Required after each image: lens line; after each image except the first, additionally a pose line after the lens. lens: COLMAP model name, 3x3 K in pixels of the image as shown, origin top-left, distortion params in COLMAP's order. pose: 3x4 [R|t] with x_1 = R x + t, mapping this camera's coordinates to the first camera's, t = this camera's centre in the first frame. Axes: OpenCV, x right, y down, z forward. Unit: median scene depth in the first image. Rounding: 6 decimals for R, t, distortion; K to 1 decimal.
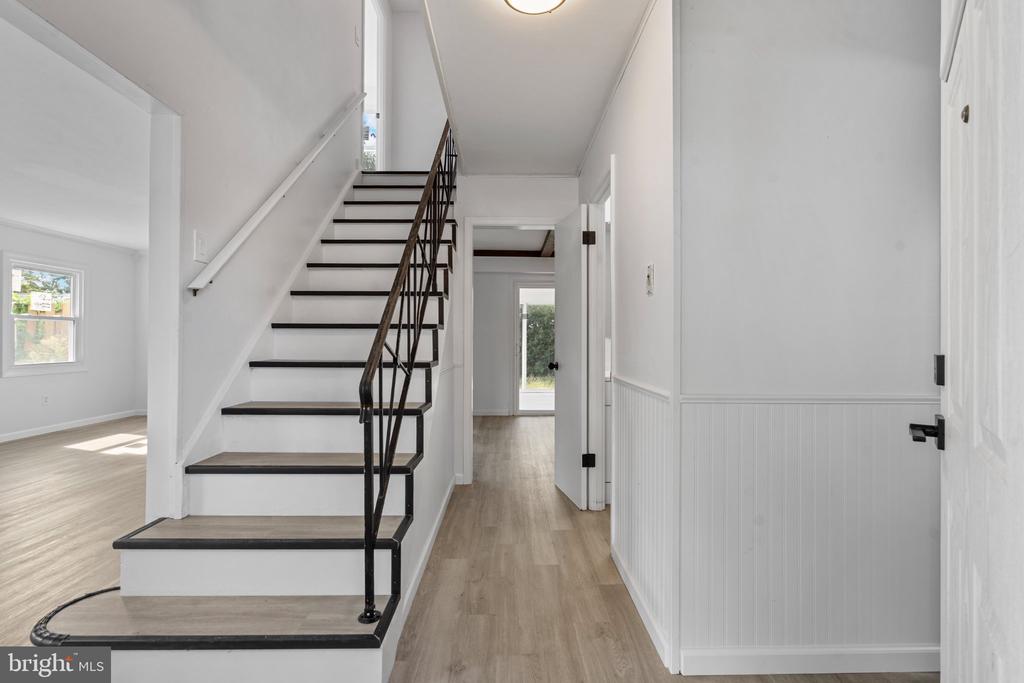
lens RADIAL K [[469.6, 0, 508.9], [0, 469.6, 340.0], [0, 0, 1]] dist [-0.010283, 0.001742]
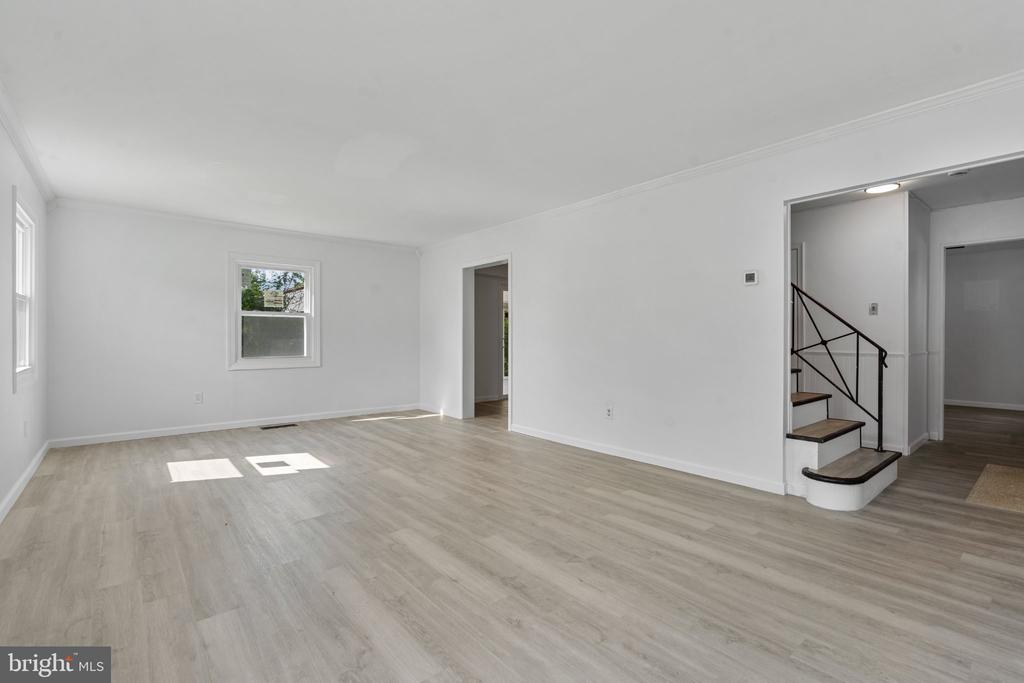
lens RADIAL K [[469.6, 0, 508.9], [0, 469.6, 340.0], [0, 0, 1]] dist [-0.010283, 0.001742]
pose [[0.774100, -0.005276, 0.633041, -2.809798], [-0.000311, 0.999962, 0.008715, 0.011566], [-0.633063, -0.006943, 0.774069, 0.324514]]
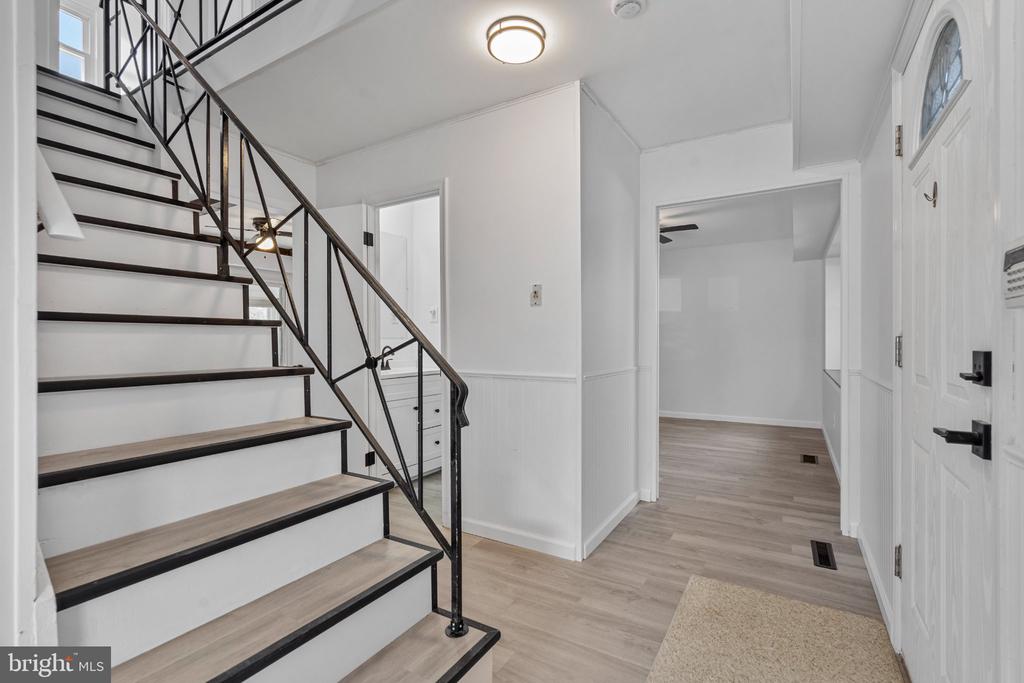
lens RADIAL K [[469.6, 0, 508.9], [0, 469.6, 340.0], [0, 0, 1]] dist [-0.010283, 0.001742]
pose [[0.528507, -0.005981, 0.848908, -0.930575], [0.002422, 0.999982, 0.005537, -0.007559], [-0.848925, -0.000870, 0.528512, 0.355144]]
